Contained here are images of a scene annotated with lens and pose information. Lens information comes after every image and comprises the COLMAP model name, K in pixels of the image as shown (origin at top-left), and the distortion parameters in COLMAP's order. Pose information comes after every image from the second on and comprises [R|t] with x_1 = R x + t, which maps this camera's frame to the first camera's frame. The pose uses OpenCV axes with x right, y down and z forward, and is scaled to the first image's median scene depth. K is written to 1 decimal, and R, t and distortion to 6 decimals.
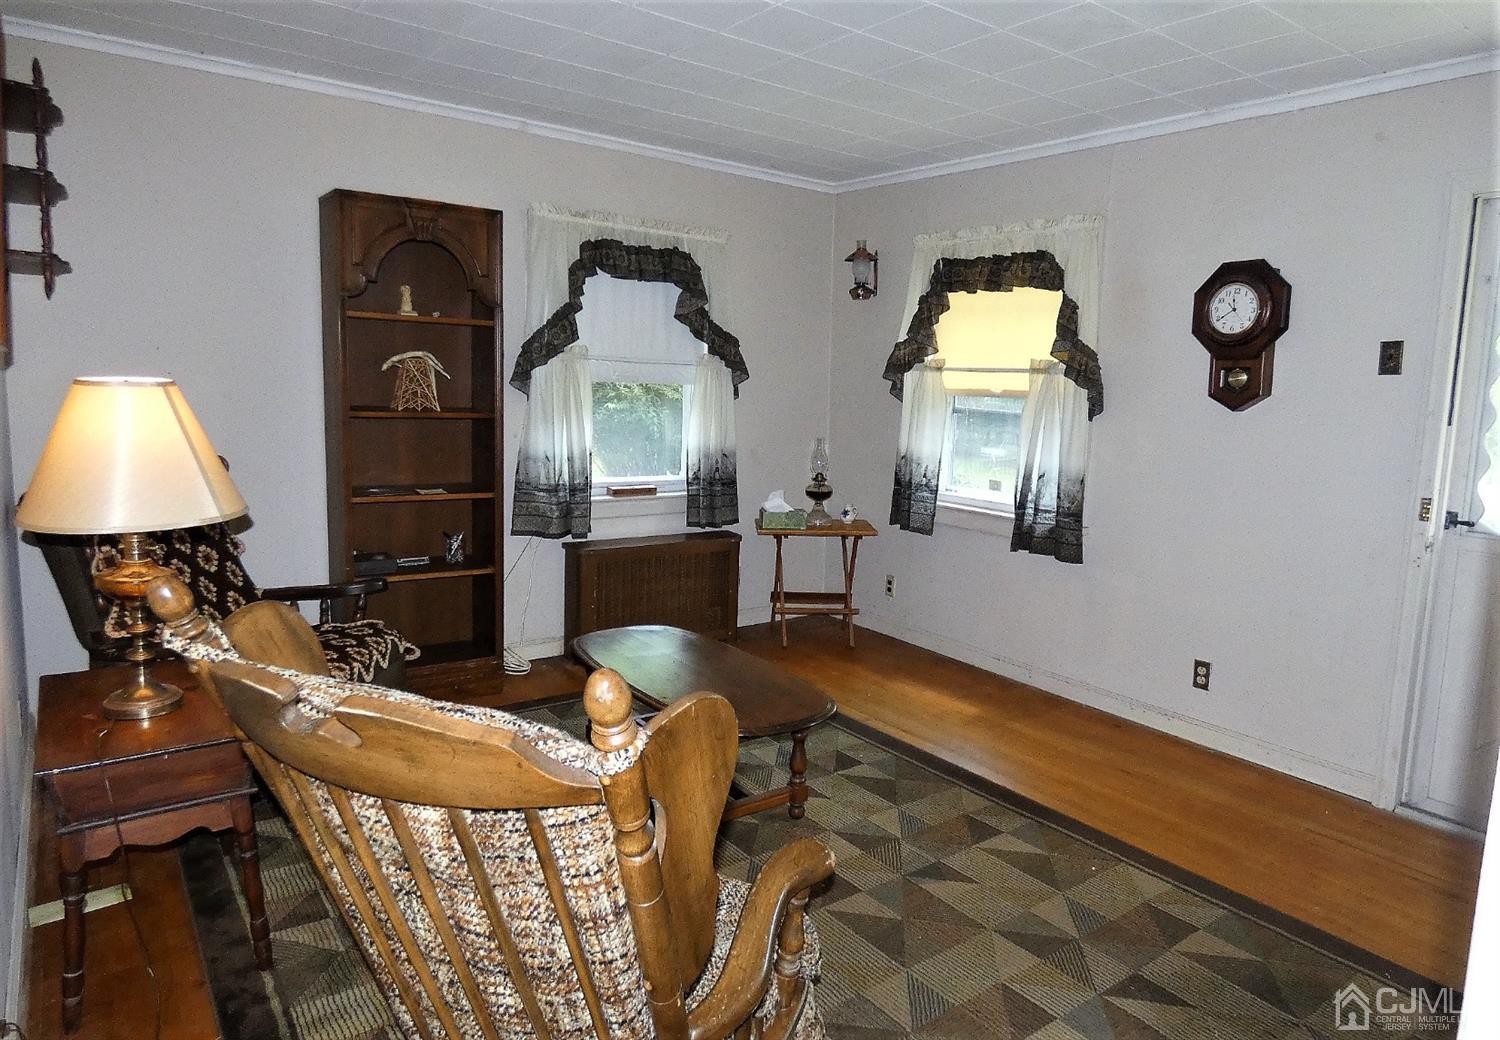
lens RADIAL K [[950.0, 0, 807.0], [0, 950.0, 500.4], [0, 0, 1]] dist [0.000541, 0.000027]
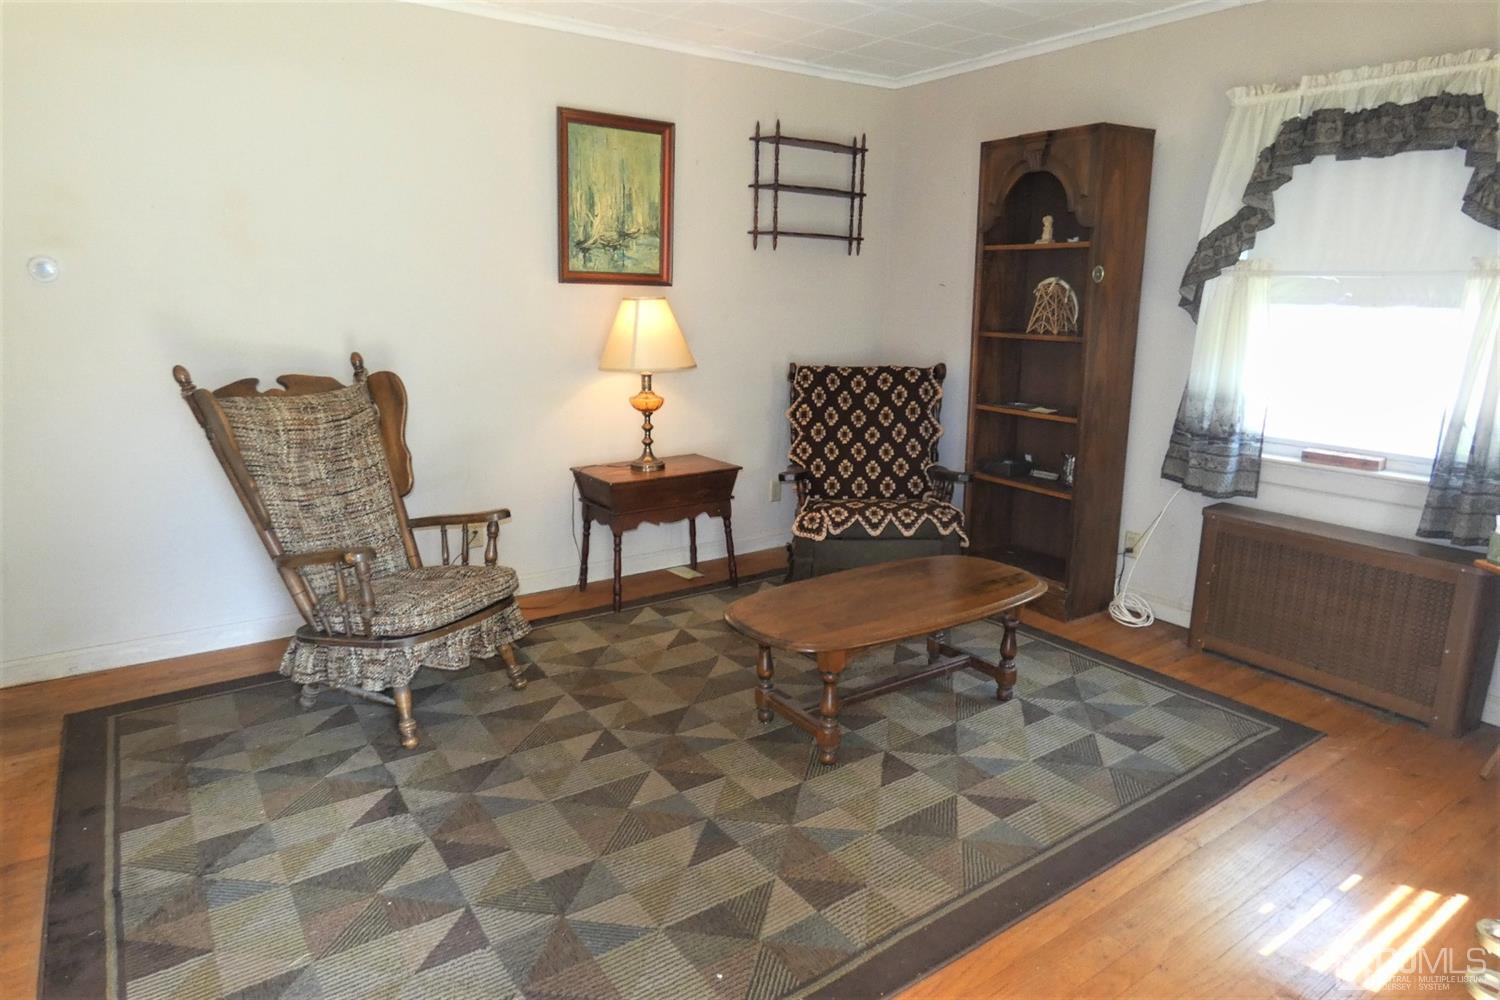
lens RADIAL K [[924.8, 0, 750.0], [0, 924.8, 500.0], [0, 0, 1]] dist [-0.000071, 0.000592]
pose [[-0.053276, 0.184318, -0.981422, 0.673446], [-0.139556, 0.971798, 0.190086, -0.064555], [0.988780, 0.147090, -0.026051, 0.730715]]
